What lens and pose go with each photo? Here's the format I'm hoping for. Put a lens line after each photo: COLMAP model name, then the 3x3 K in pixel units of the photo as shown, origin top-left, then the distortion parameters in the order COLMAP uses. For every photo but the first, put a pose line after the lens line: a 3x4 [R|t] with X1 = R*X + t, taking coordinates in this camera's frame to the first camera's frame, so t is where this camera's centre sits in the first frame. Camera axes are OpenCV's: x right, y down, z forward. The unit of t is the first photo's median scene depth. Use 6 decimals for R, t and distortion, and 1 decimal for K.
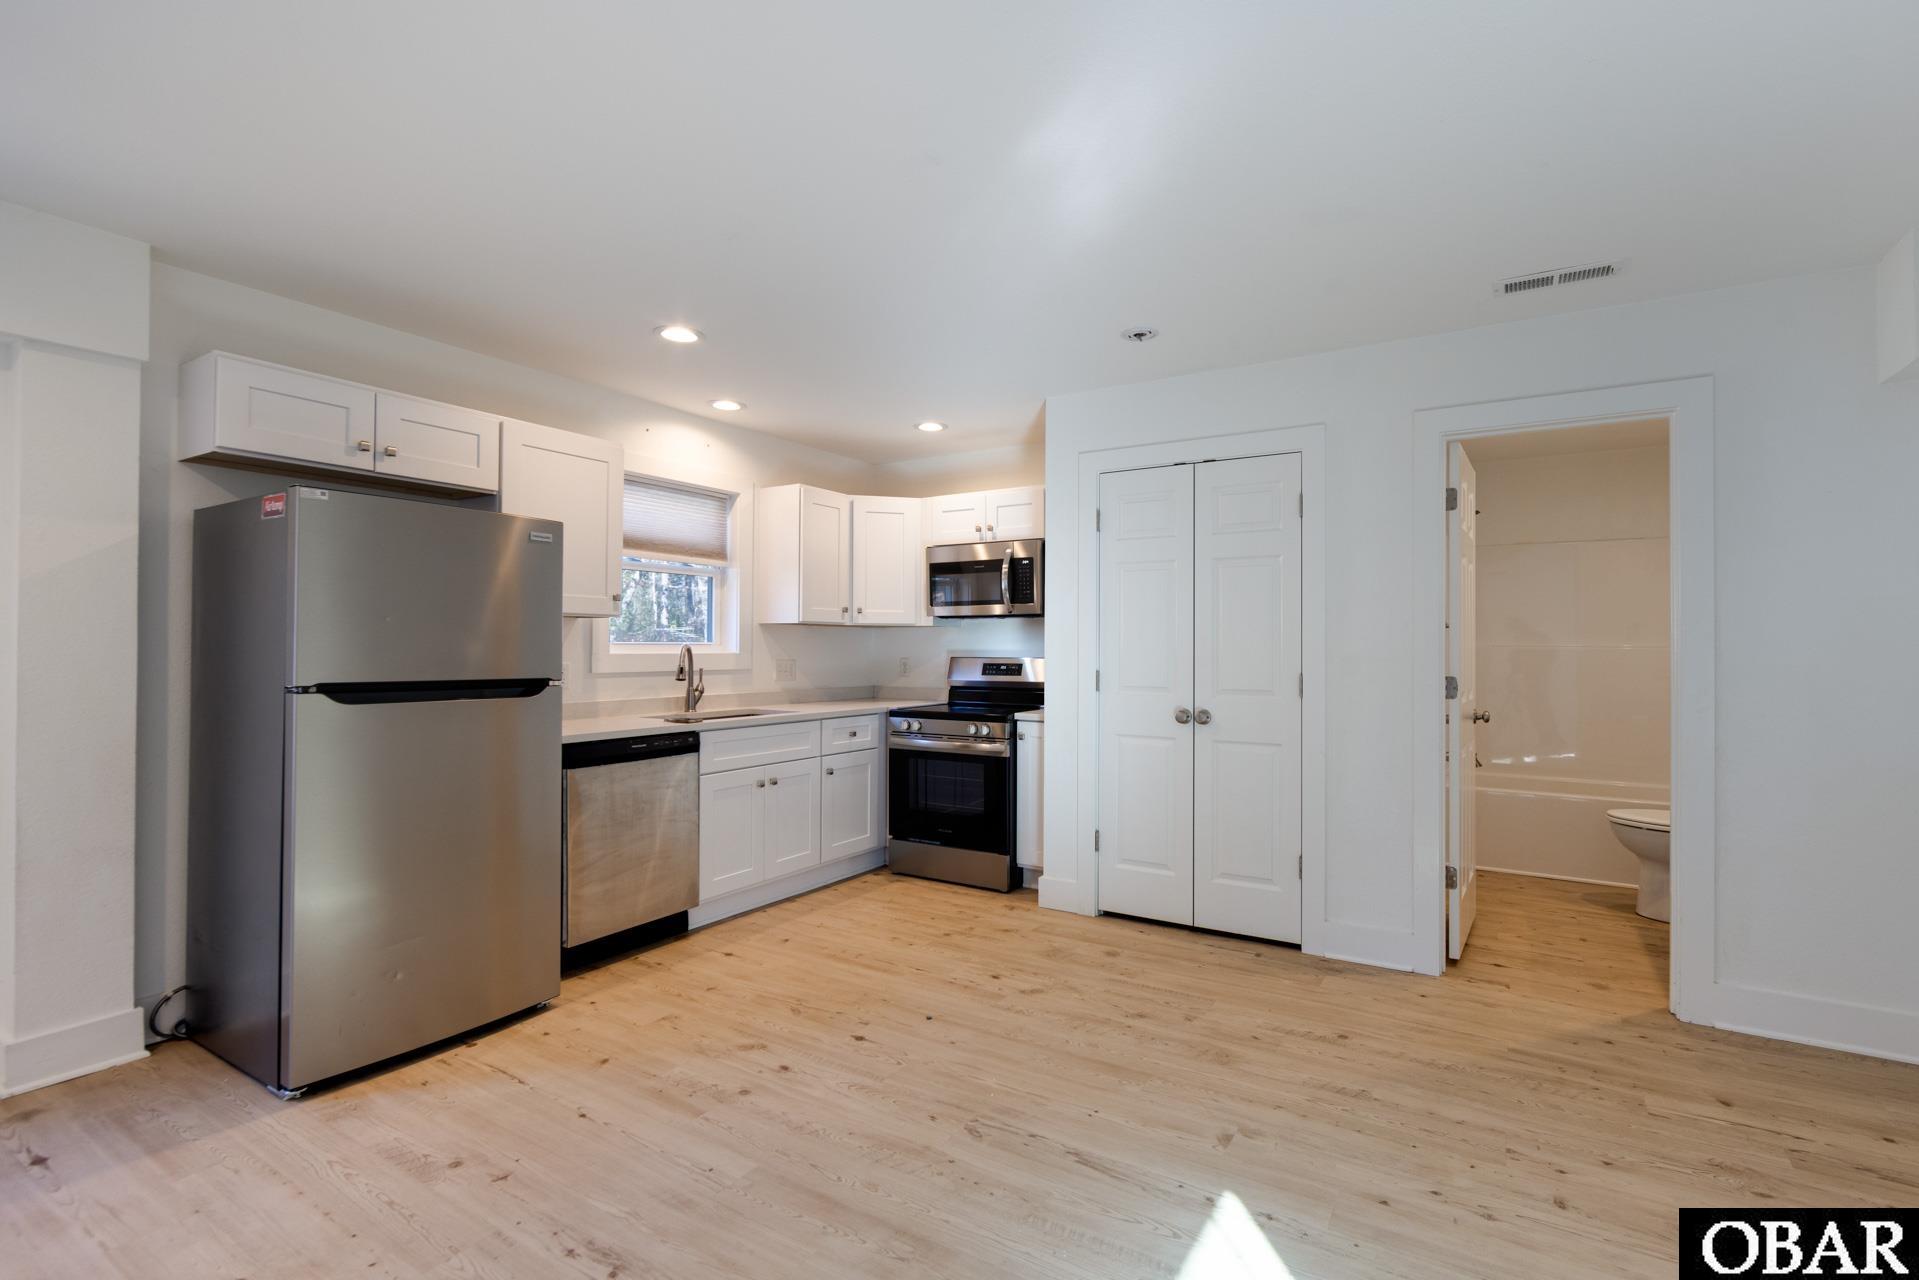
lens RADIAL K [[850.8, 0, 1008.7], [0, 850.8, 640.4], [0, 0, 1]] dist [-0.003465, -0.000531]
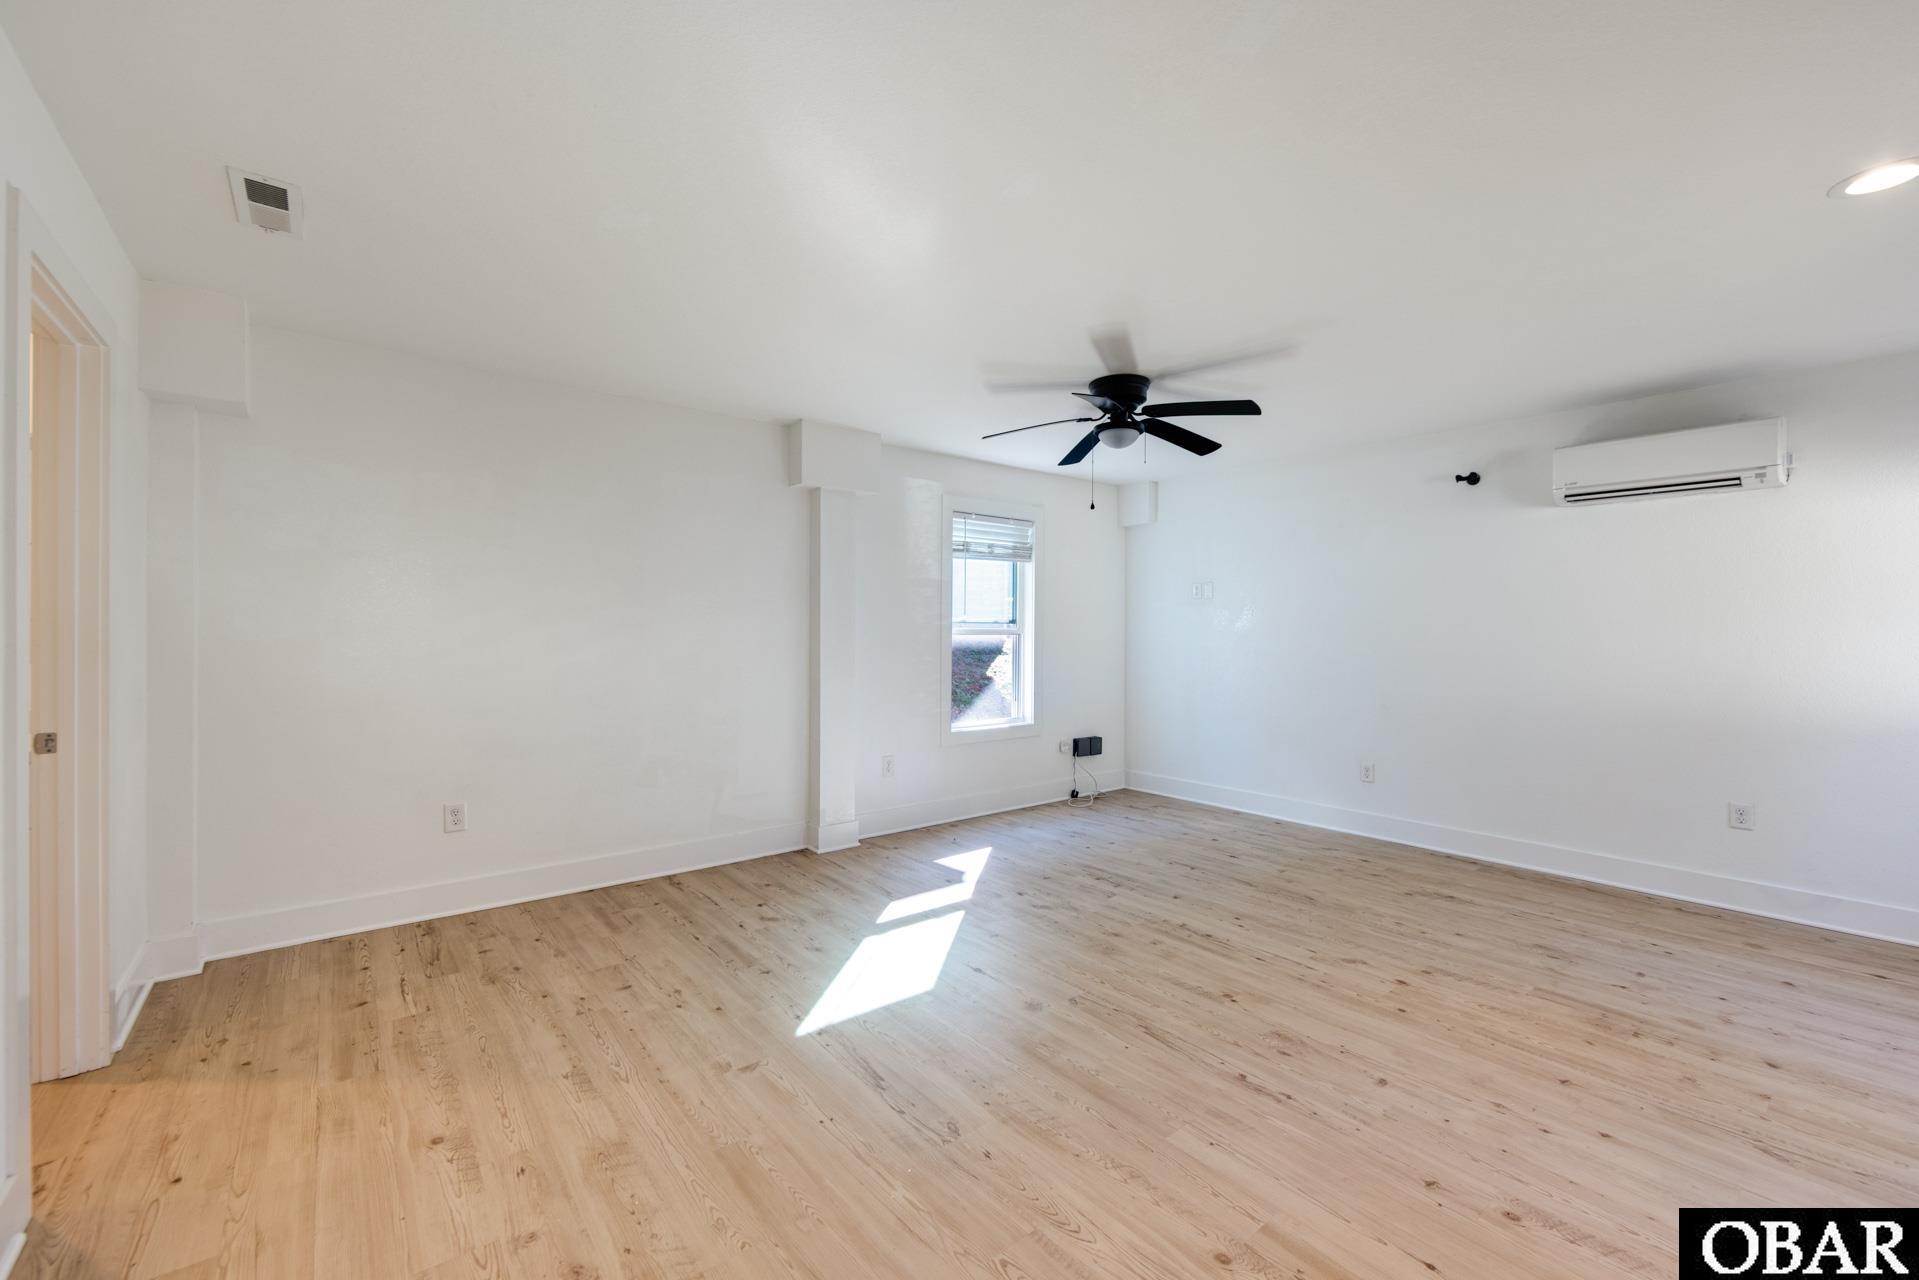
lens RADIAL K [[775.2, 0, 934.2], [0, 775.2, 634.4], [0, 0, 1]] dist [-0.004402, -0.000180]
pose [[-0.932038, -0.012474, 0.362145, -0.218874], [-0.013180, 0.999913, 0.000521, 0.001433], [-0.362120, -0.004287, -0.932122, 1.192670]]
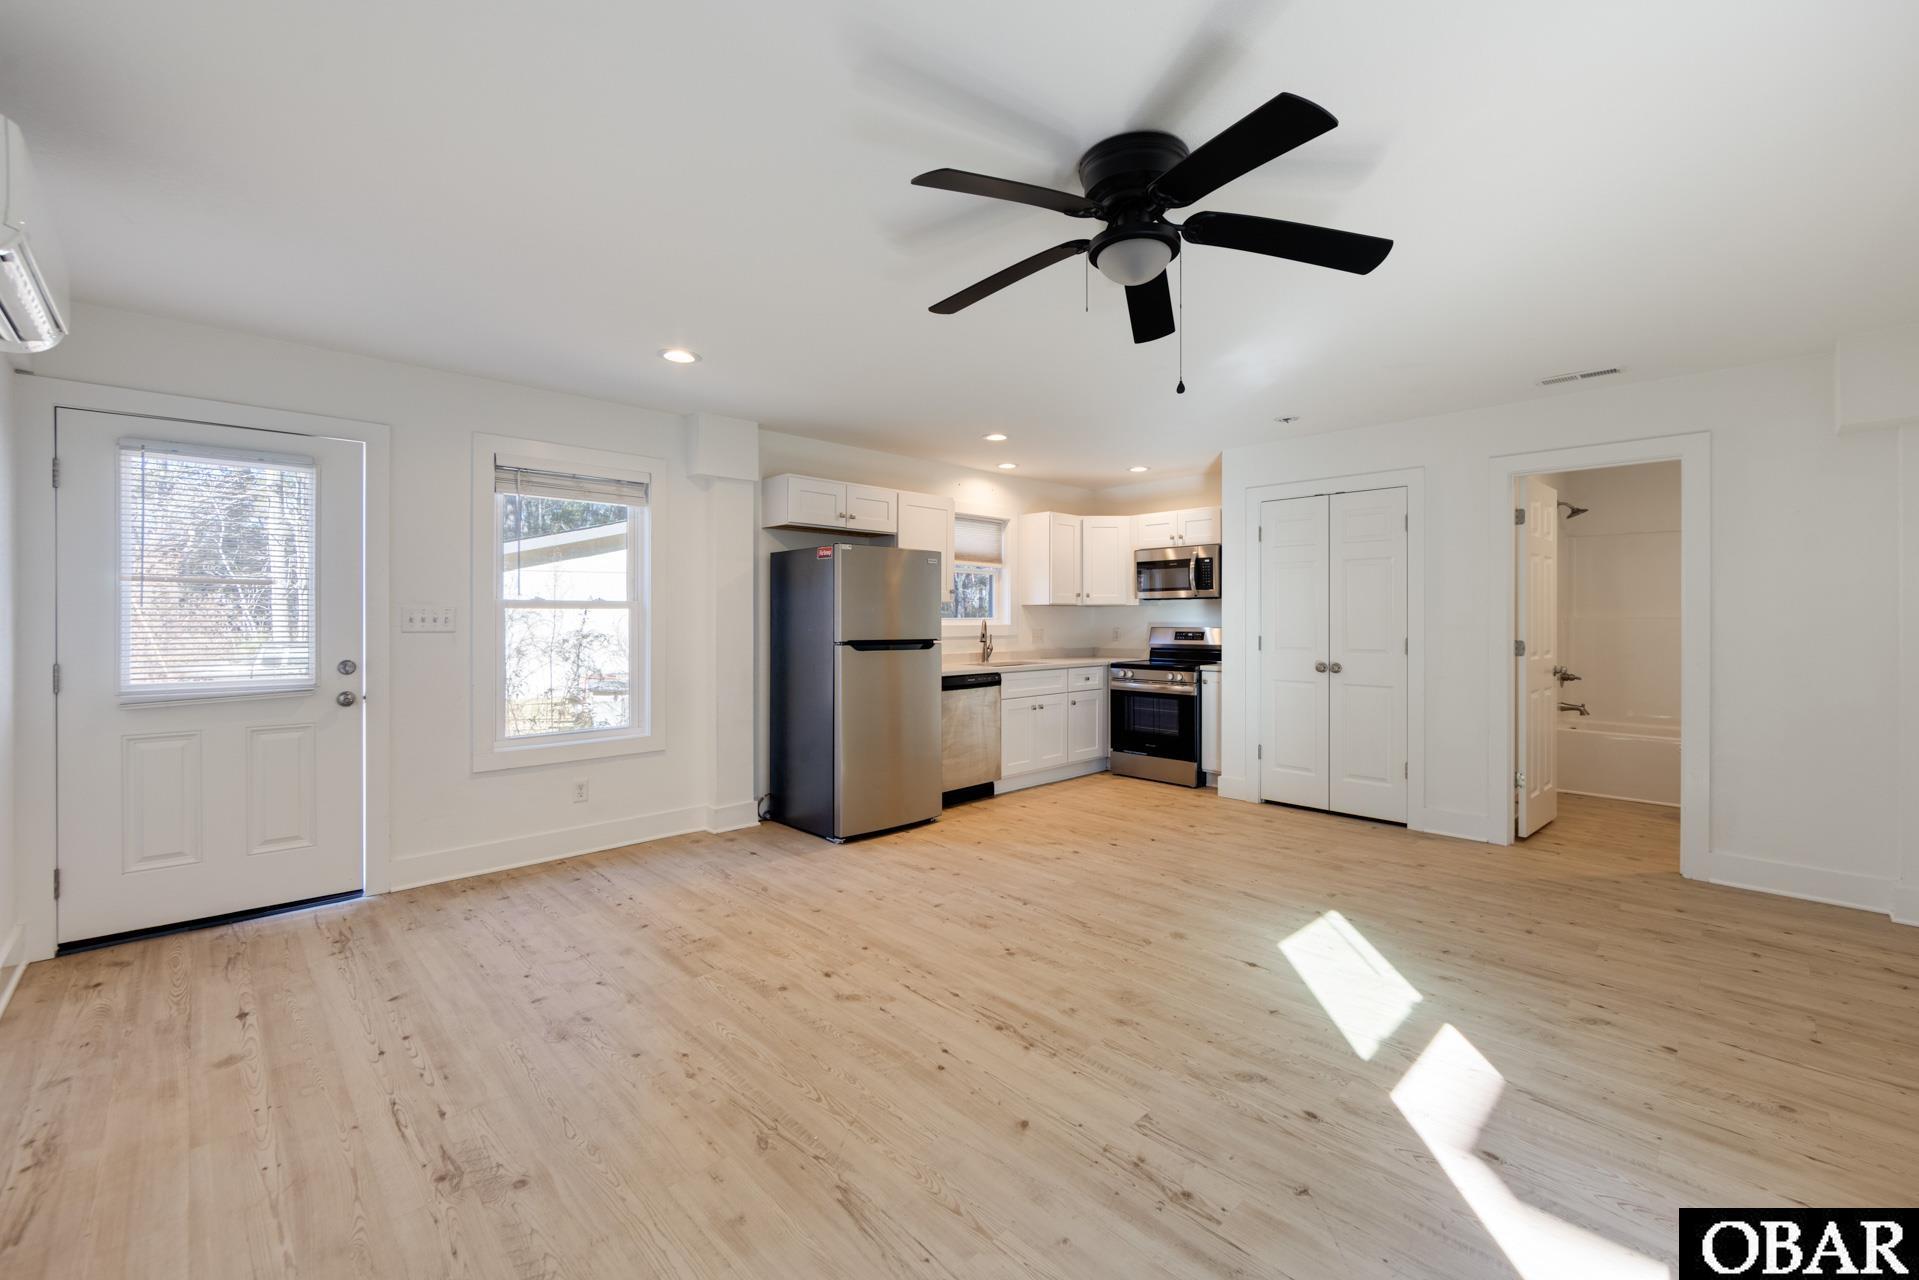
lens RADIAL K [[775.2, 0, 970.7], [0, 775.2, 619.9], [0, 0, 1]] dist [-0.004402, -0.000180]
pose [[0.965721, -0.003022, -0.259565, -0.035715], [0.005737, 0.999936, 0.009705, -0.010368], [0.259520, -0.010862, 0.965677, -0.492438]]
